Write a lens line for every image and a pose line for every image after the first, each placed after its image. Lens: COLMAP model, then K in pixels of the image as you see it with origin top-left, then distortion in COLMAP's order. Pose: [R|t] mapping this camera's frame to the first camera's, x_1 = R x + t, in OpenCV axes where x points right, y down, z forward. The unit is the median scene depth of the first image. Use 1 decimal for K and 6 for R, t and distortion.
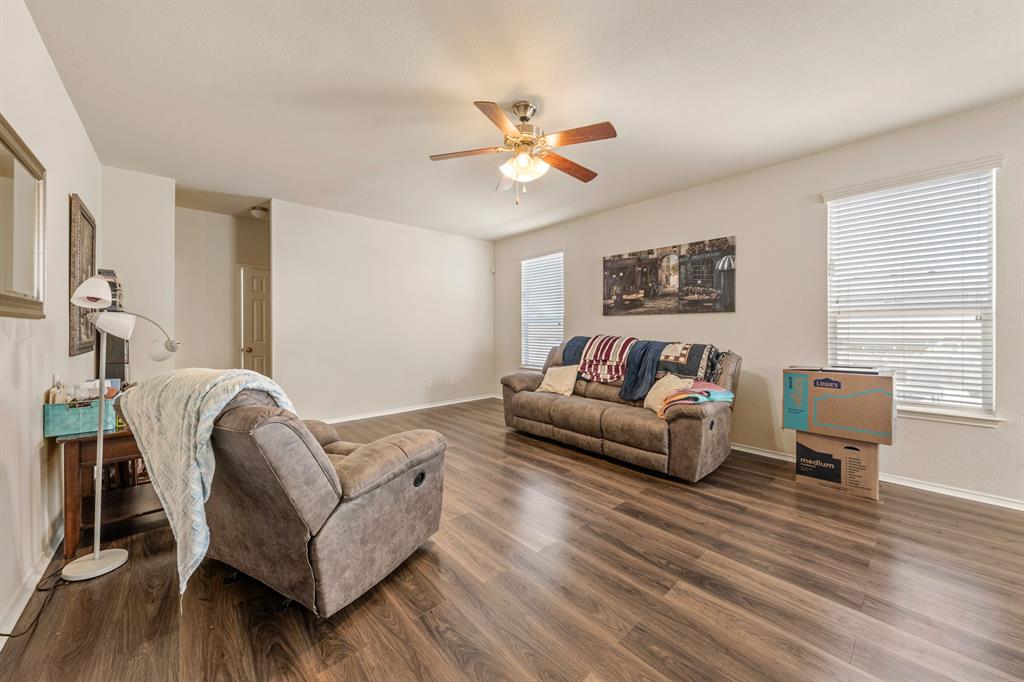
lens RADIAL K [[365.2, 0, 510.4], [0, 365.2, 334.8], [0, 0, 1]] dist [0.000018, -0.000289]
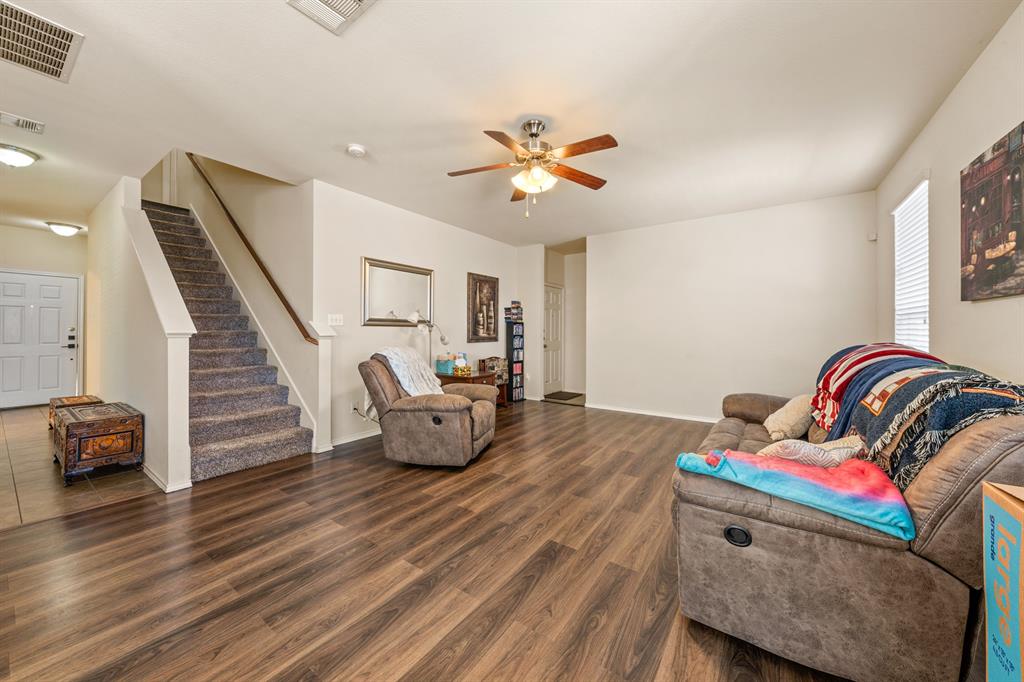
lens RADIAL K [[365.2, 0, 510.4], [0, 365.2, 334.8], [0, 0, 1]] dist [0.000018, -0.000289]
pose [[0.232848, 0.012255, -0.972436, 1.067450], [-0.016315, 0.999829, 0.008694, -0.013065], [0.972376, 0.013841, 0.233008, 0.687308]]
